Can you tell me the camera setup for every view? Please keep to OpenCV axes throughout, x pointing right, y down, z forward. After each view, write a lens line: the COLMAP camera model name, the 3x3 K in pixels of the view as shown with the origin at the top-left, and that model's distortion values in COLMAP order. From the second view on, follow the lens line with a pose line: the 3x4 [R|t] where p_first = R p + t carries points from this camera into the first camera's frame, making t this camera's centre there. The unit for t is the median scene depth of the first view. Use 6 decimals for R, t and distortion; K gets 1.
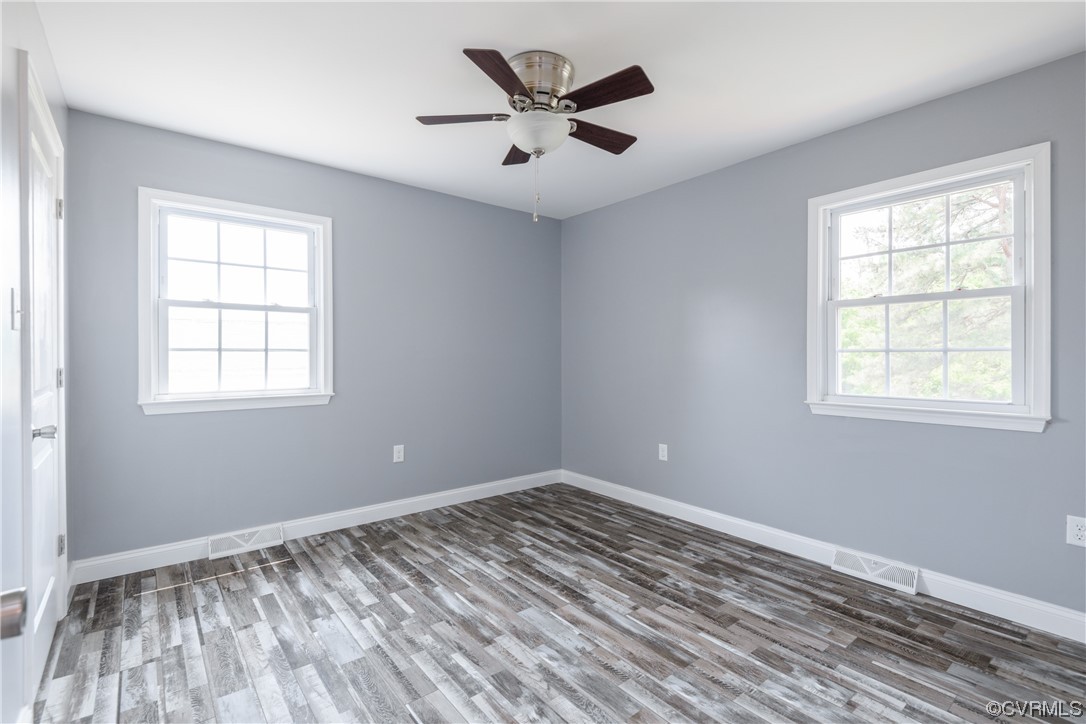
lens RADIAL K [[502.5, 0, 565.7], [0, 502.5, 363.3], [0, 0, 1]] dist [0.032322, -0.017681]
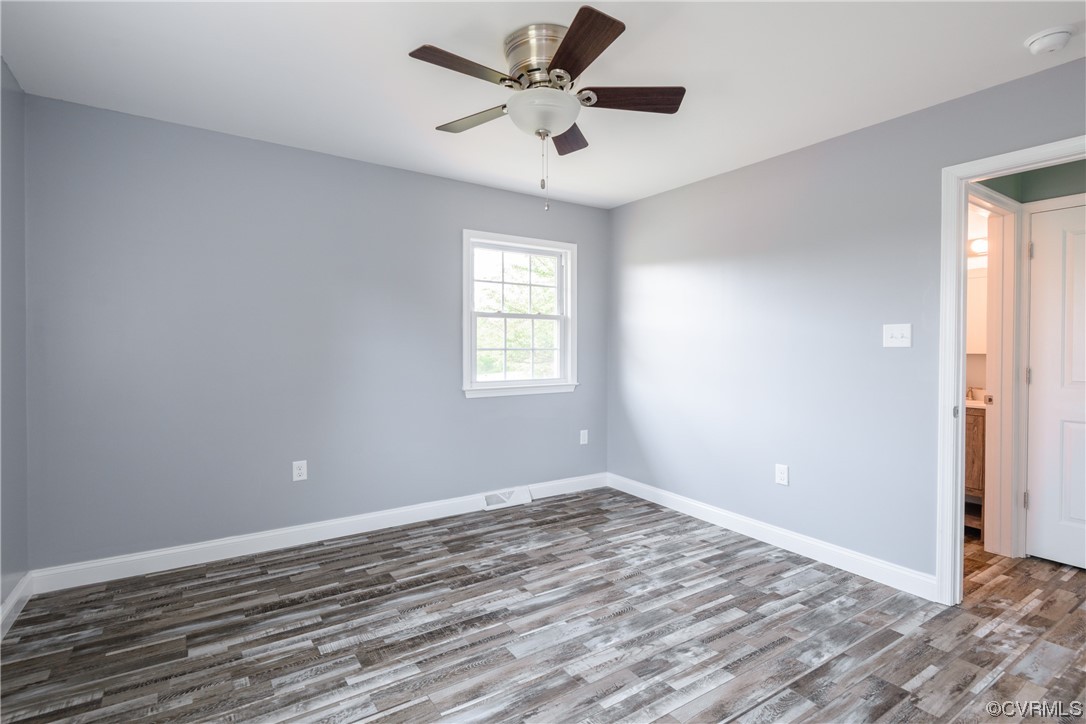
lens RADIAL K [[502.5, 0, 511.3], [0, 502.5, 351.9], [0, 0, 1]] dist [0.032322, -0.017681]
pose [[0.138072, -0.000150, 0.990422, -0.928676], [0.013202, 0.999911, -0.001689, -0.013147], [-0.990334, 0.013309, 0.138062, 0.885549]]
